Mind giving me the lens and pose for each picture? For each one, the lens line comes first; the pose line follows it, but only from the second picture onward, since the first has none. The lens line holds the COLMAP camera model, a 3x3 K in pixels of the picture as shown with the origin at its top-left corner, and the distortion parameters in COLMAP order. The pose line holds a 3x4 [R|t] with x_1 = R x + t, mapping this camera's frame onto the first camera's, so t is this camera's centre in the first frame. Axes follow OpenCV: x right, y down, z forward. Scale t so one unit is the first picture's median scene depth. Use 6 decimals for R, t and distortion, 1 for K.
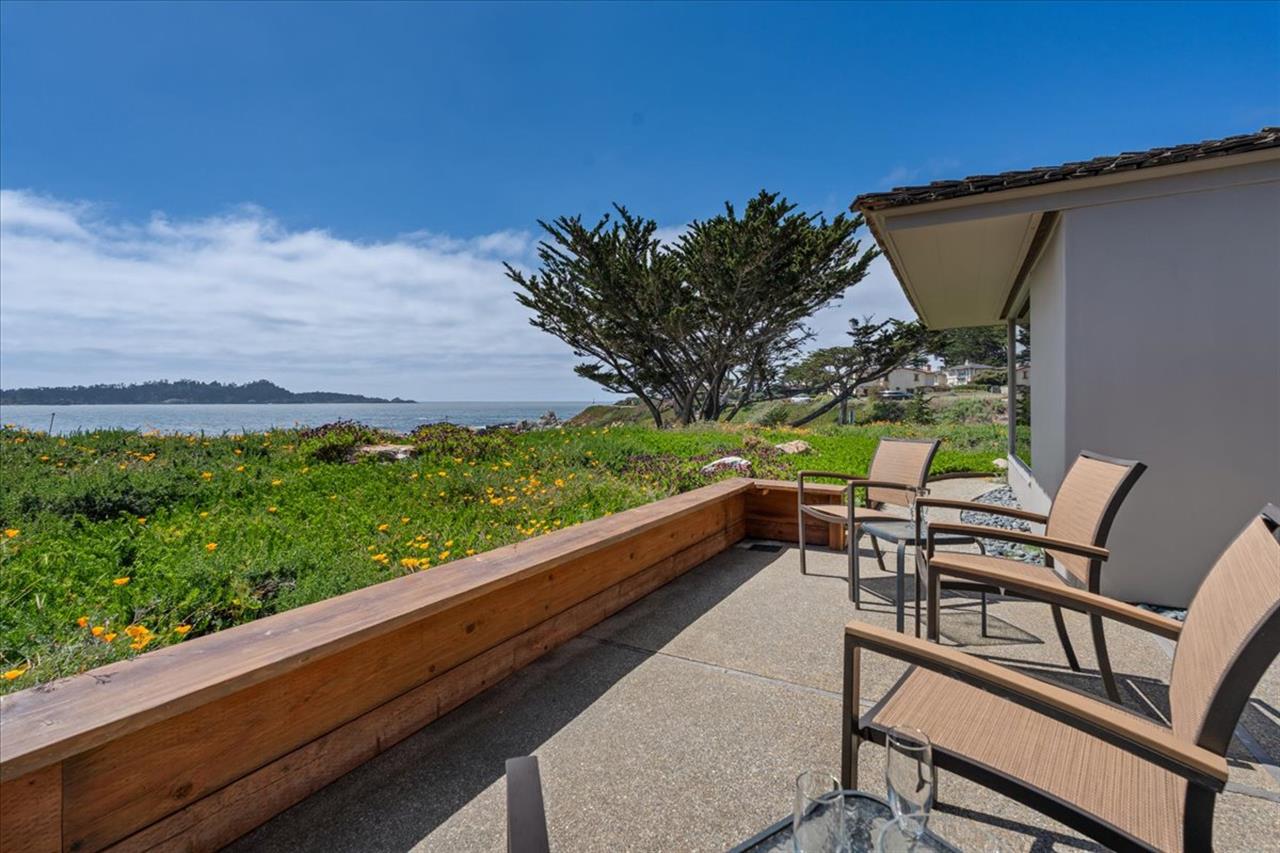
lens RADIAL K [[565.1, 0, 637.7], [0, 565.1, 416.1], [0, 0, 1]] dist [-0.003885, 0.001395]
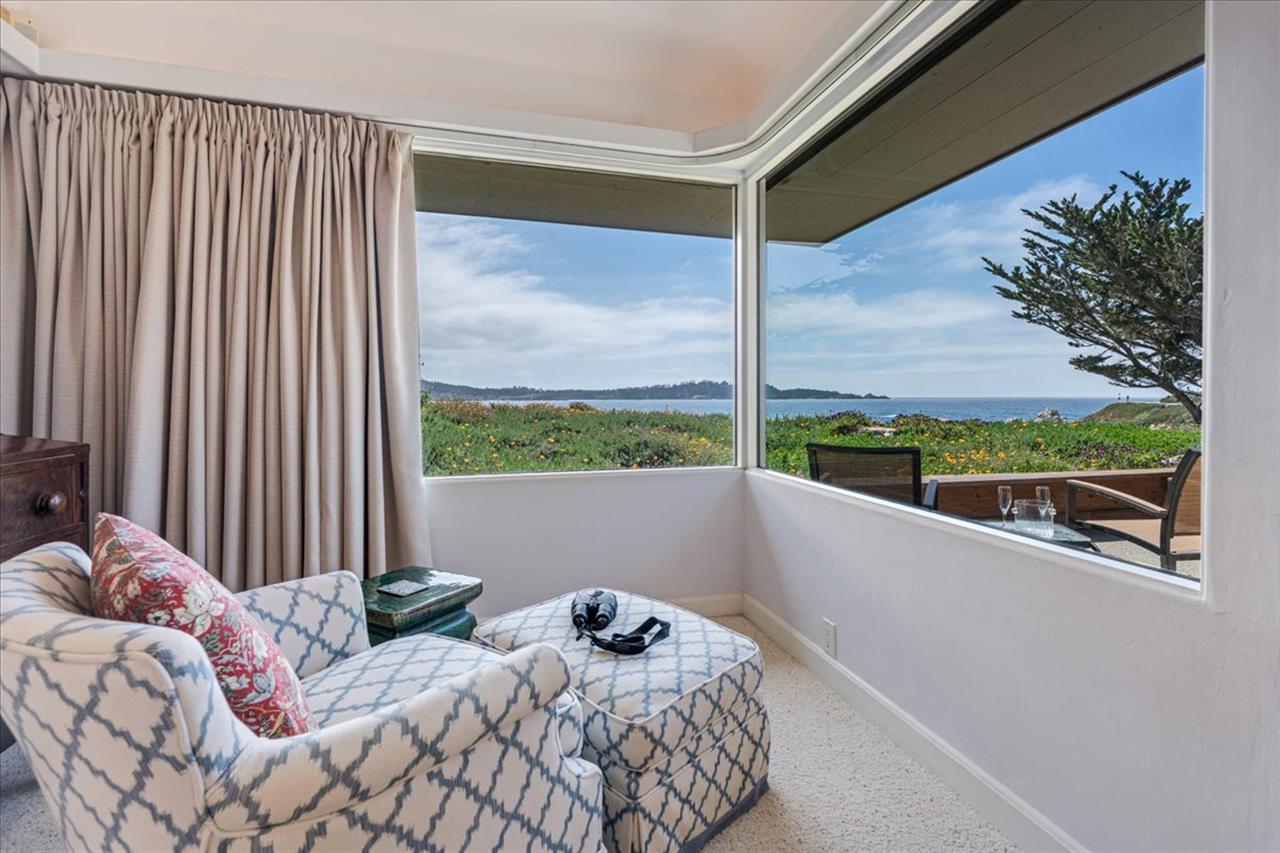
lens RADIAL K [[565.1, 0, 651.2], [0, 565.1, 400.4], [0, 0, 1]] dist [-0.003885, 0.001395]
pose [[0.716323, 0.003313, -0.697761, 0.041471], [-0.017546, 0.999758, -0.013267, 0.002715], [0.697548, 0.021746, 0.716208, -0.119910]]
